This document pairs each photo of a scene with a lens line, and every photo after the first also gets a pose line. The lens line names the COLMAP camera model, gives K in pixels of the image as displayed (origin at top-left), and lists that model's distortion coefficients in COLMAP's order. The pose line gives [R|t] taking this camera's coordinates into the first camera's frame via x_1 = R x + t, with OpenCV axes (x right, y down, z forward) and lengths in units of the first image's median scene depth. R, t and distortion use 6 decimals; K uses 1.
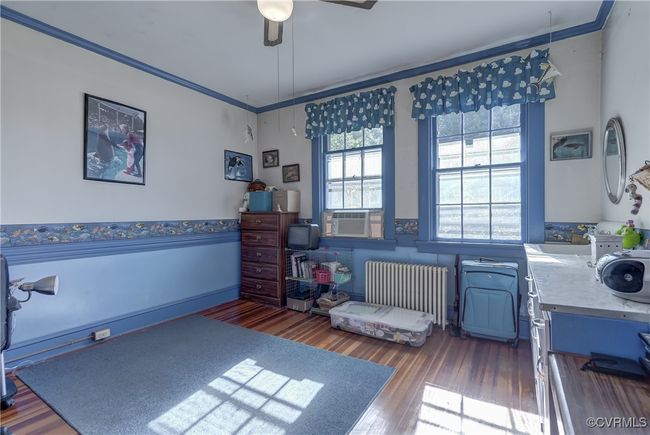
lens RADIAL K [[300.4, 0, 327.3], [0, 300.4, 218.0], [0, 0, 1]] dist [0.002429, 0.000265]
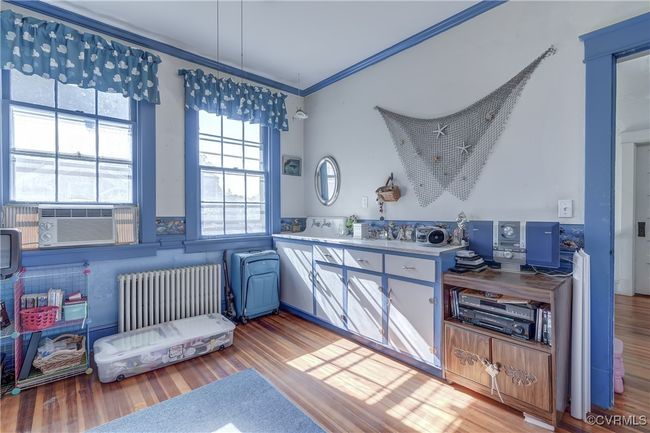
lens RADIAL K [[300.4, 0, 325.8], [0, 300.4, 213.2], [0, 0, 1]] dist [0.002429, 0.000265]
pose [[0.294515, 0.003659, 0.955640, -0.449954], [0.012085, 0.999898, -0.007553, 0.004223], [-0.955570, 0.013773, 0.294441, 0.330837]]
